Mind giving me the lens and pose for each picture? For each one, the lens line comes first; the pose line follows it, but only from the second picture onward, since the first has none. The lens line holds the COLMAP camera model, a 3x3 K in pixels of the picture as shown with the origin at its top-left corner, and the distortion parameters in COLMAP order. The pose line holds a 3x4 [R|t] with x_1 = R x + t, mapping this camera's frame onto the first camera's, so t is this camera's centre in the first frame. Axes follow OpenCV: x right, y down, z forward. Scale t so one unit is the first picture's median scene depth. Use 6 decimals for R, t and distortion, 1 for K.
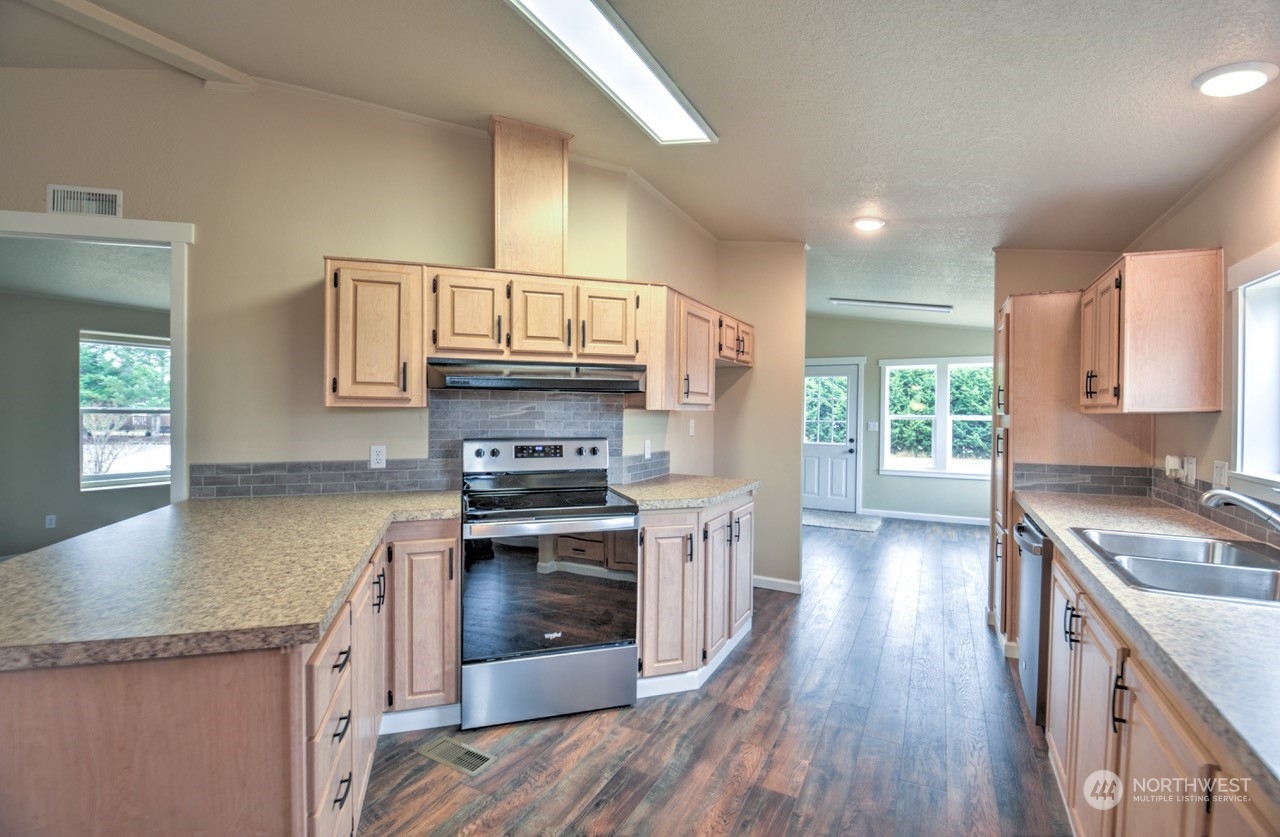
lens RADIAL K [[587.7, 0, 635.1], [0, 587.7, 417.3], [0, 0, 1]] dist [0.039022, -0.042339]
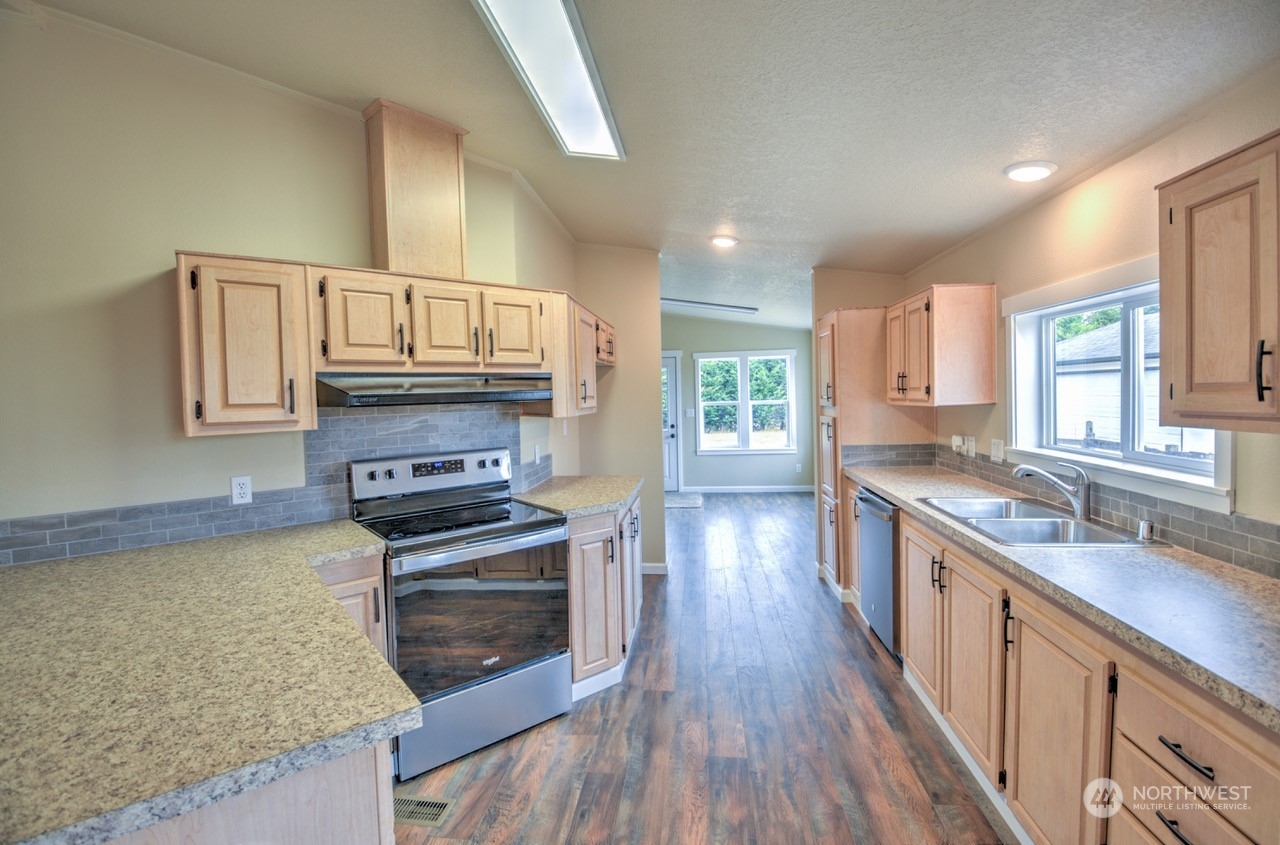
lens RADIAL K [[585.0, 0, 646.1], [0, 585.0, 414.0], [0, 0, 1]] dist [0.029380, -0.038022]
pose [[0.926750, -0.046094, 0.372839, -0.216420], [0.038025, 0.998857, 0.028973, -0.044222], [-0.373748, -0.012673, 0.927444, 0.020147]]
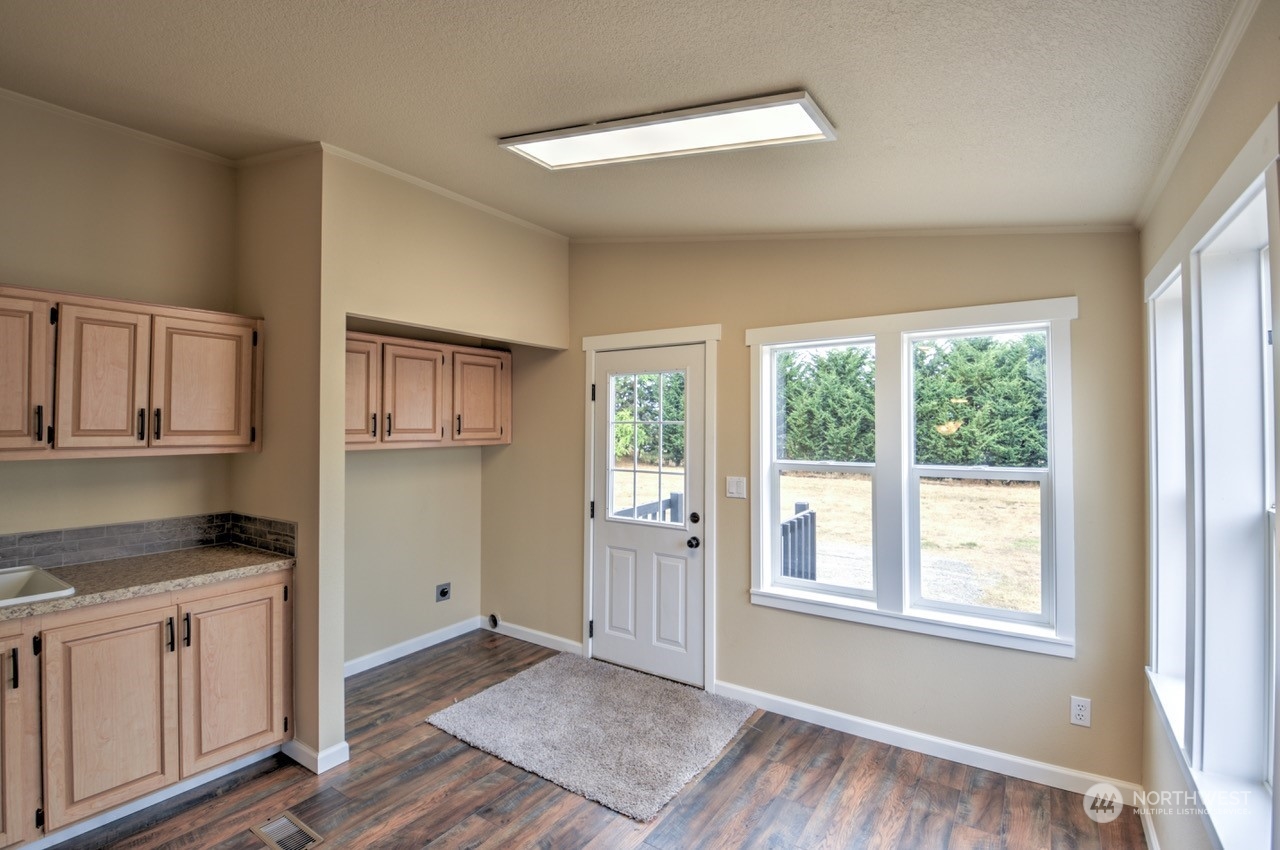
lens RADIAL K [[585.0, 0, 646.1], [0, 585.0, 416.5], [0, 0, 1]] dist [0.029380, -0.038022]
pose [[0.993318, -0.011195, -0.114868, 0.982498], [0.008579, 0.999693, -0.023243, -0.065045], [0.115093, 0.022102, 0.993109, 1.460438]]
